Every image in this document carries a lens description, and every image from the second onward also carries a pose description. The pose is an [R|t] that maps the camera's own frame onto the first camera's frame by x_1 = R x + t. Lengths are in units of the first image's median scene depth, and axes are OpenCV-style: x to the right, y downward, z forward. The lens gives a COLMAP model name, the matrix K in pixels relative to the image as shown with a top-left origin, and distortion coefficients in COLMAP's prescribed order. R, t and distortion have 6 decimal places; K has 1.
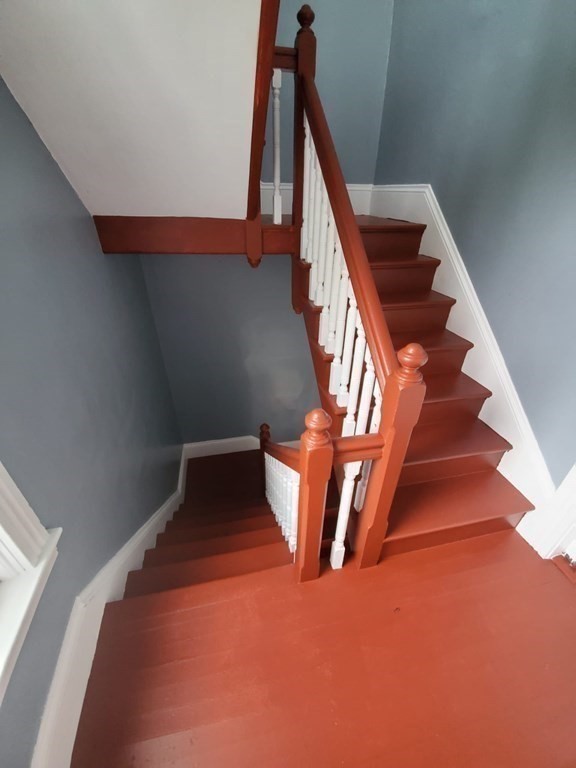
lens RADIAL K [[306.4, 0, 283.6], [0, 306.4, 383.0], [0, 0, 1]] dist [0.012154, -0.013761]
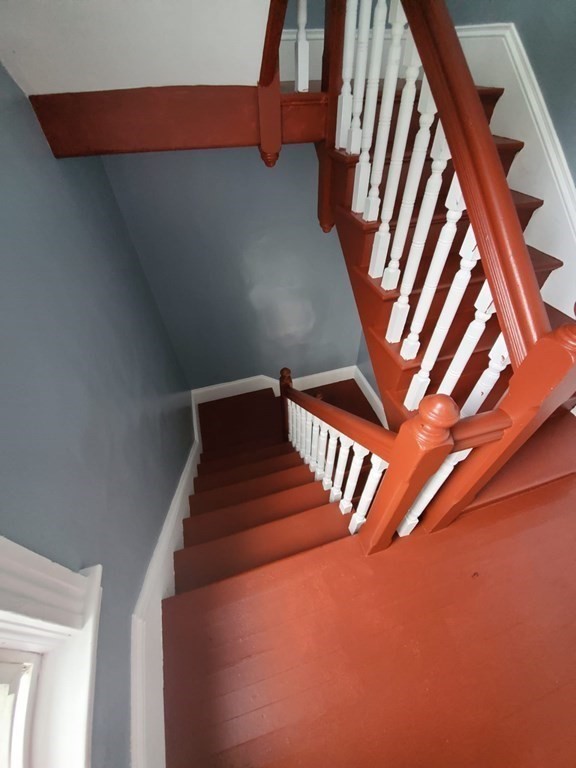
lens RADIAL K [[310.0, 0, 288.2], [0, 310.0, 388.5], [0, 0, 1]] dist [0.010717, -0.014571]
pose [[0.996768, -0.076693, 0.023932, -0.114967], [0.067915, 0.963493, 0.258978, -0.061623], [-0.042920, -0.256516, 0.965587, 0.165193]]
